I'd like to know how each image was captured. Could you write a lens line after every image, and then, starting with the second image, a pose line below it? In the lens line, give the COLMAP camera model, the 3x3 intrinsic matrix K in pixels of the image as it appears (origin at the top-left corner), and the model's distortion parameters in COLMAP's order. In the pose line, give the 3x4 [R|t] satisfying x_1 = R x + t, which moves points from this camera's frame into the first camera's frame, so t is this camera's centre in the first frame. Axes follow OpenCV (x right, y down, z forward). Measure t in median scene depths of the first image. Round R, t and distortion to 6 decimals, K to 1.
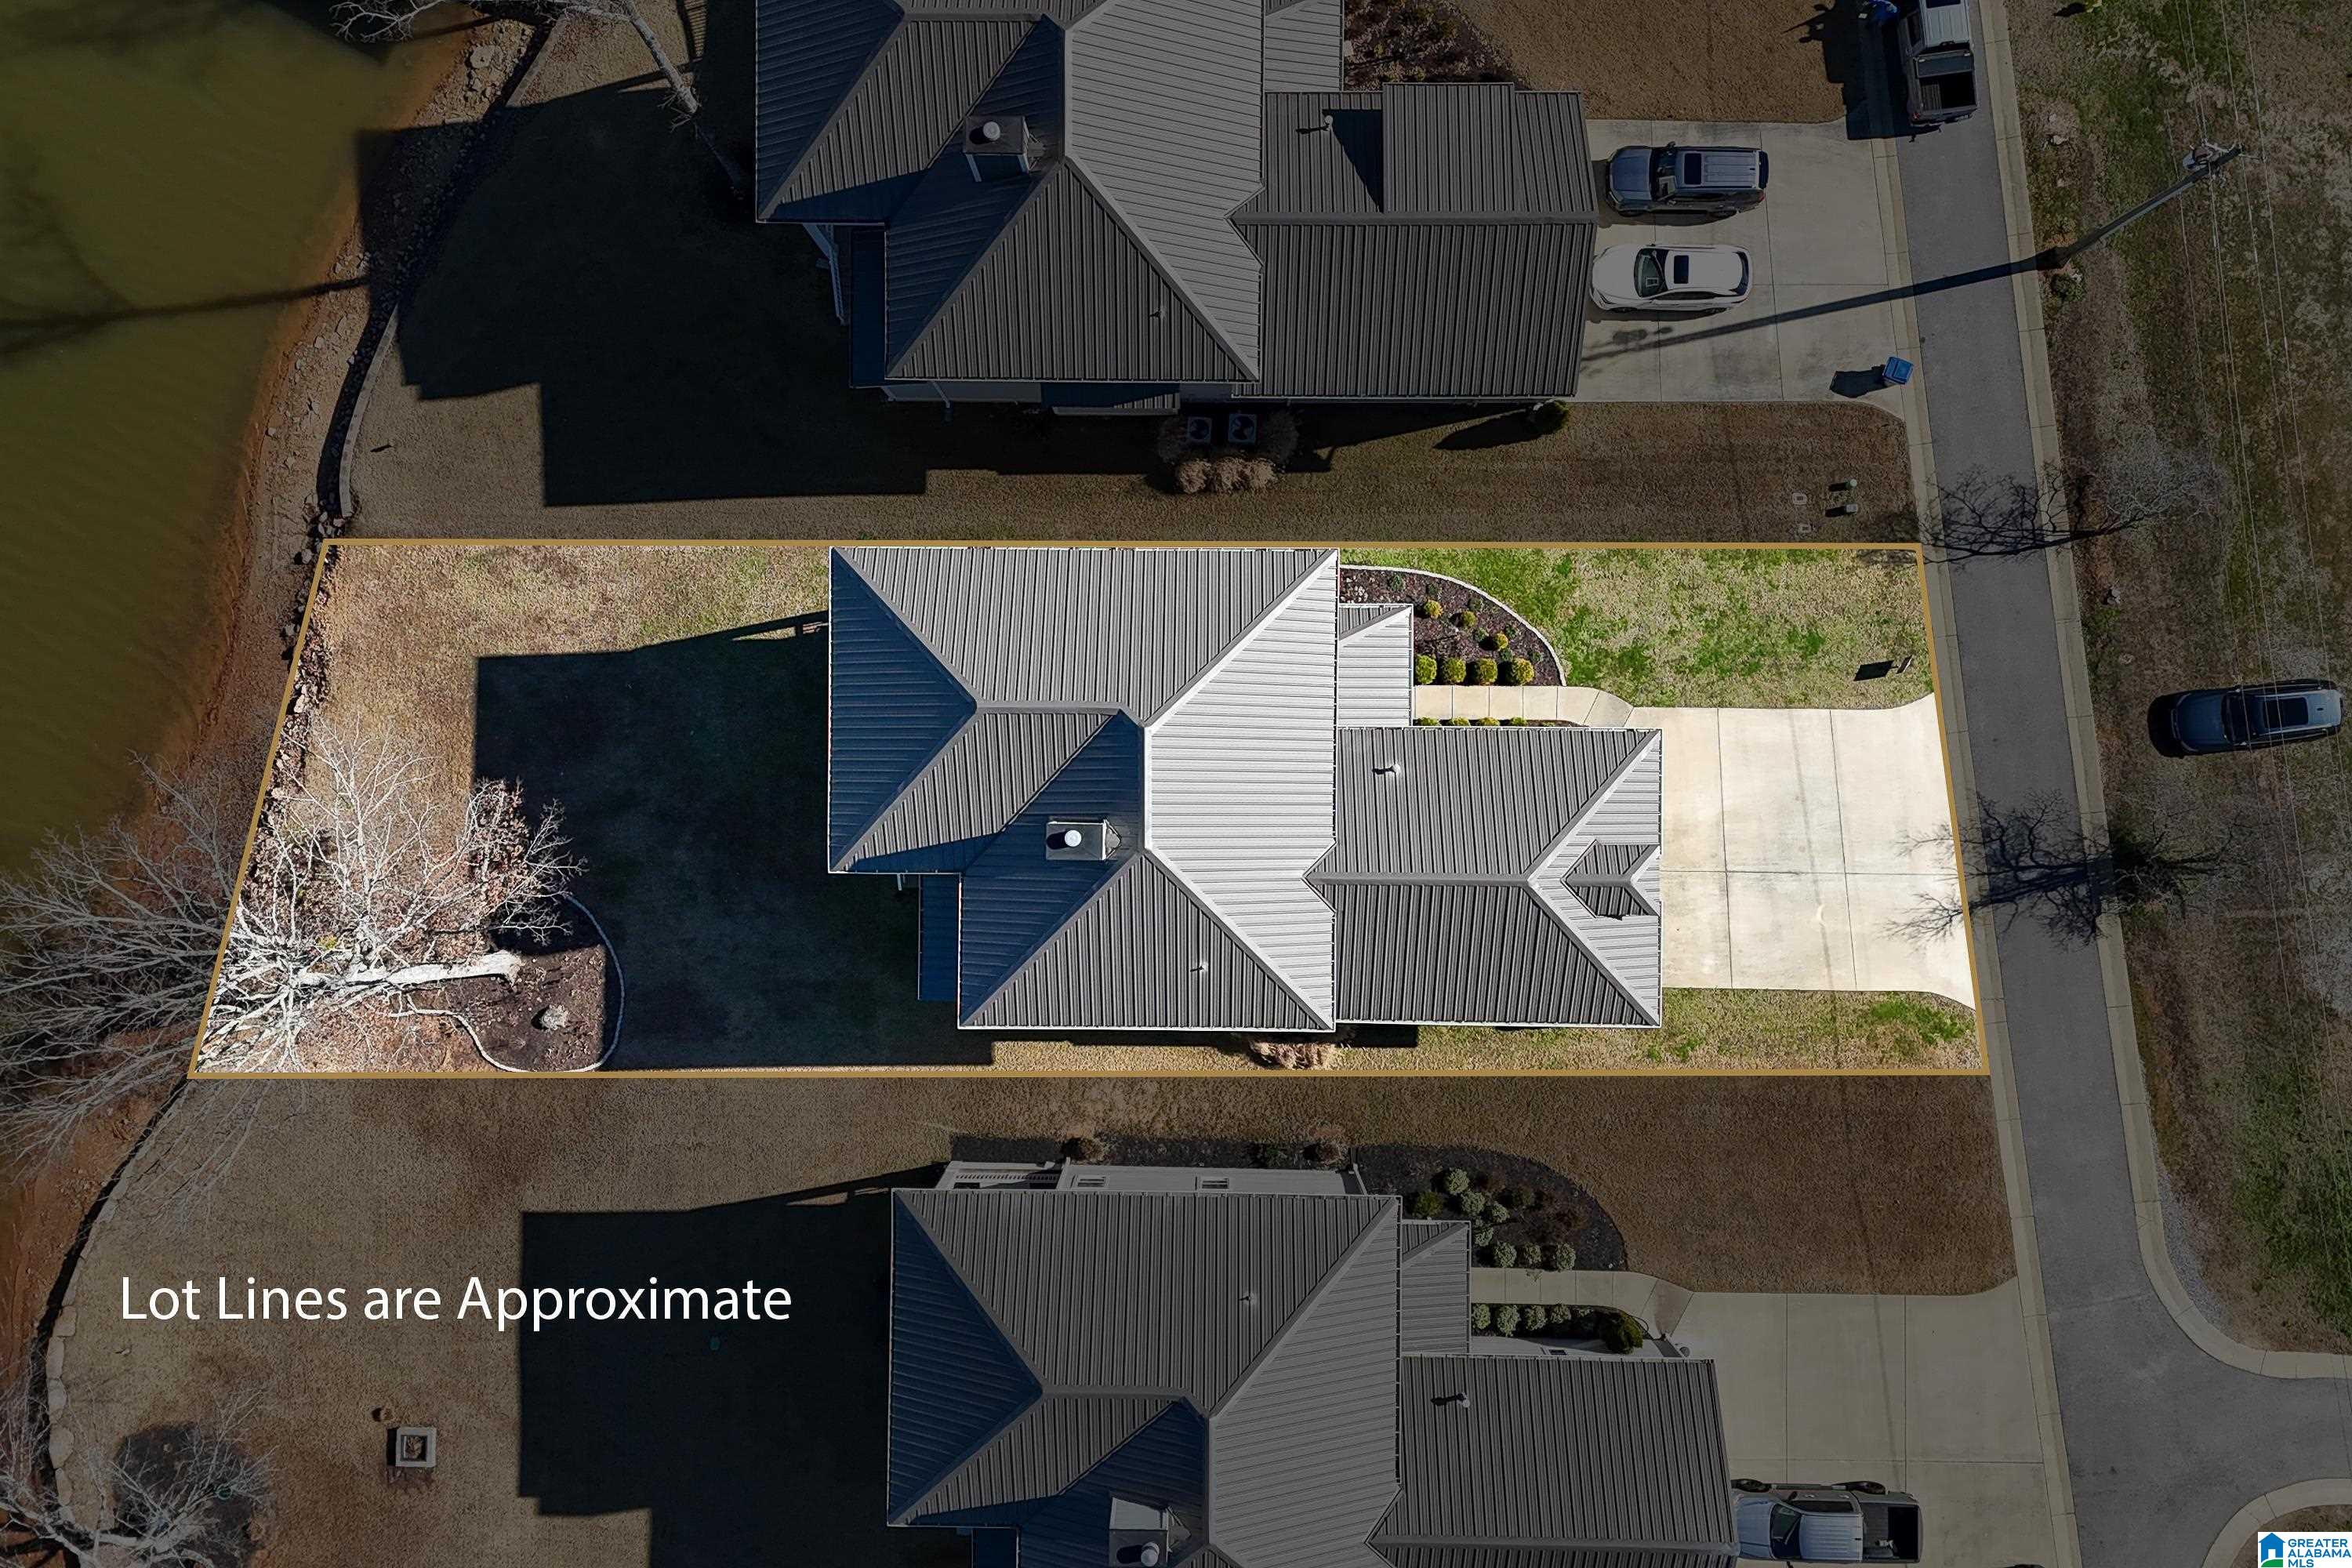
lens RADIAL K [[2024.5, 0, 1176.0], [0, 2024.5, 784.0], [0, 0, 1]] dist [-0.010726, 0.086846]
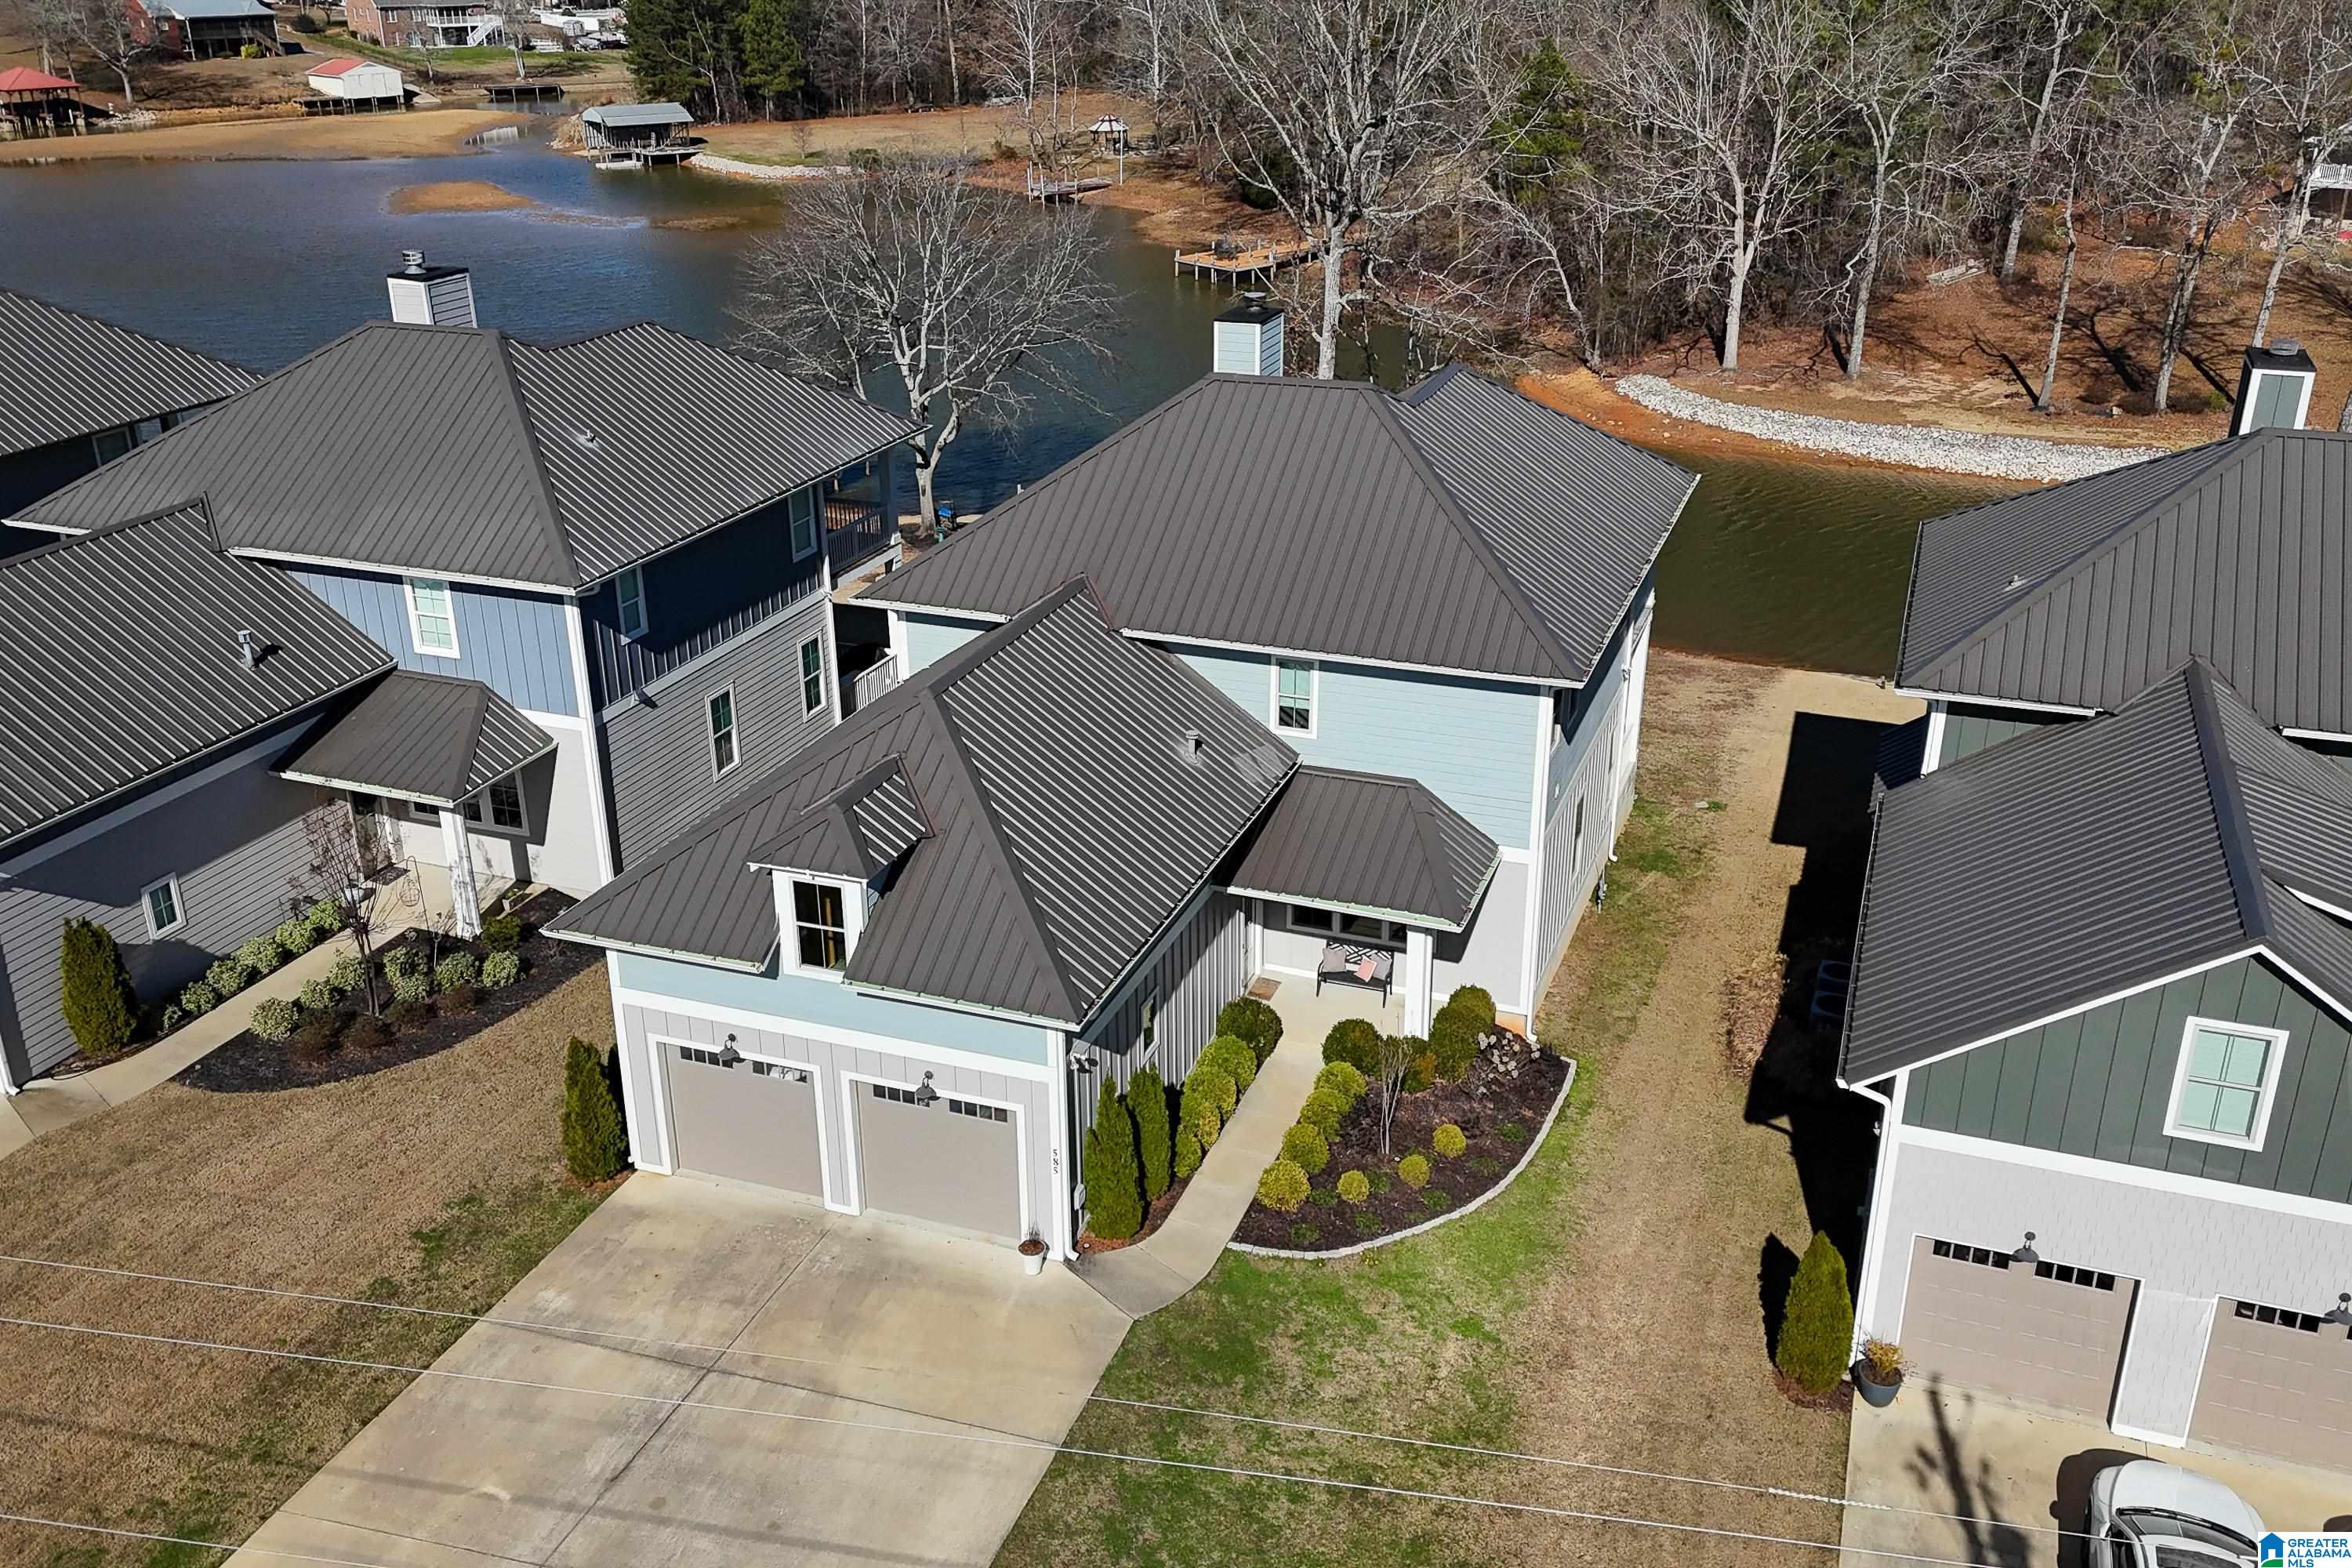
lens RADIAL K [[2024.5, 0, 1176.0], [0, 2024.5, 784.0], [0, 0, 1]] dist [-0.010726, 0.086846]
pose [[-0.343749, 0.392221, -0.853229, 0.559950], [-0.939053, -0.147516, 0.310514, -0.168514], [-0.004075, 0.907966, 0.419025, 0.696362]]
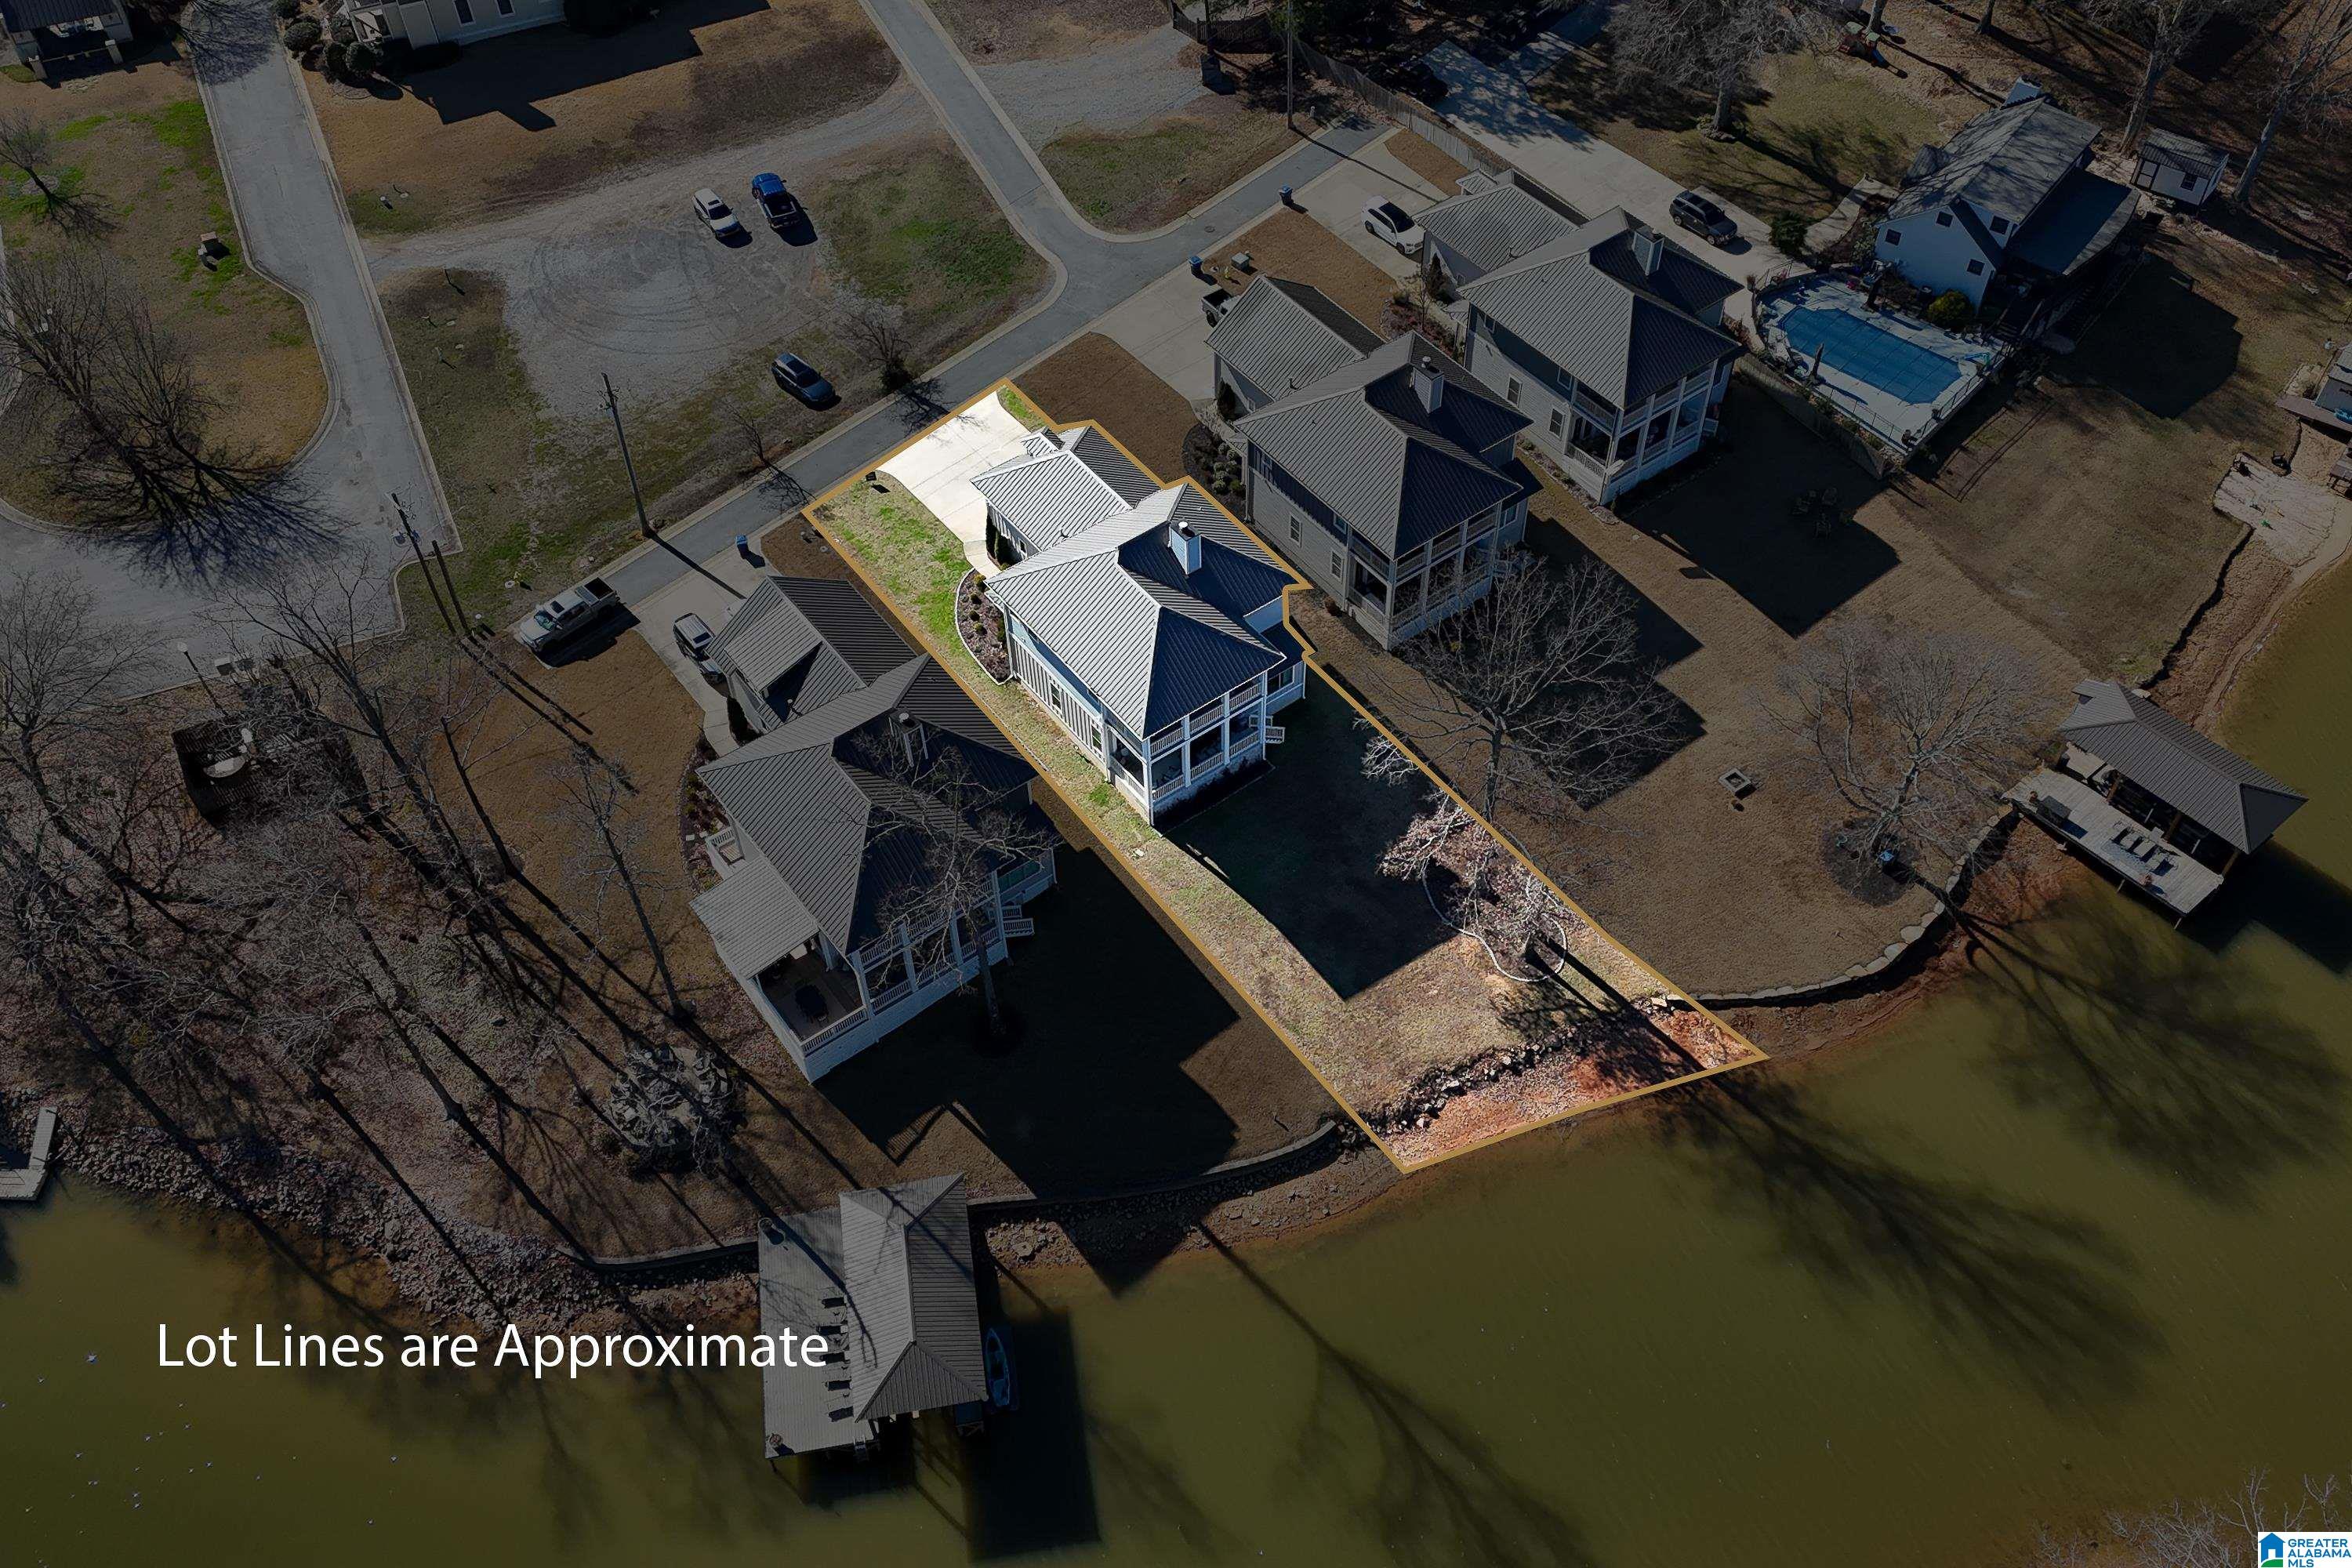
lens RADIAL K [[2024.5, 0, 1176.0], [0, 2024.5, 784.0], [0, 0, 1]] dist [-0.010726, 0.086846]
pose [[-0.604359, -0.590760, 0.534559, -1.035521], [0.796331, -0.468667, 0.382372, -0.706099], [0.024640, 0.656776, 0.753683, -0.275475]]
